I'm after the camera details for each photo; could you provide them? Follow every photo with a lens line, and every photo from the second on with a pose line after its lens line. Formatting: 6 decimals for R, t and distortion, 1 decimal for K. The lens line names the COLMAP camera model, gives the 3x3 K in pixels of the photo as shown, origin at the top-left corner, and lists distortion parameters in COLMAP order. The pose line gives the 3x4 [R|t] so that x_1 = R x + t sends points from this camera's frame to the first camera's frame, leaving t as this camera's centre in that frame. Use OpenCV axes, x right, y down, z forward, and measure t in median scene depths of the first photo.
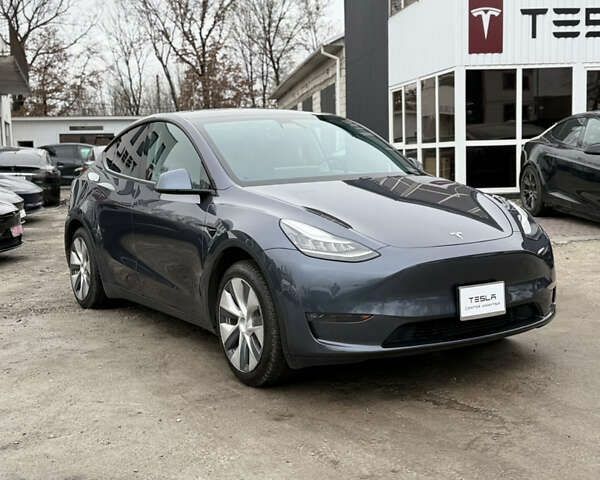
lens RADIAL K [[818.4, 0, 300.2], [0, 818.4, 237.0], [0, 0, 1]] dist [0.114057, 0.000000]
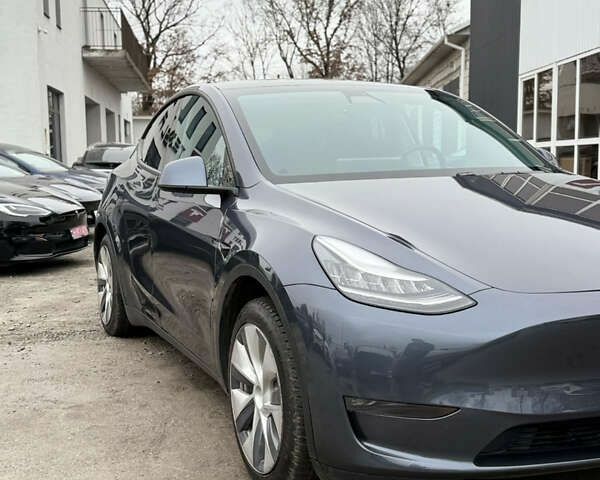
lens RADIAL K [[818.4, 0, 303.0], [0, 818.4, 243.1], [0, 0, 1]] dist [0.114057, 0.000000]
pose [[0.988820, 0.031687, -0.145711, 0.029227], [-0.031180, 0.999497, 0.005762, -0.010032], [0.145820, -0.001155, 0.989310, 0.196245]]
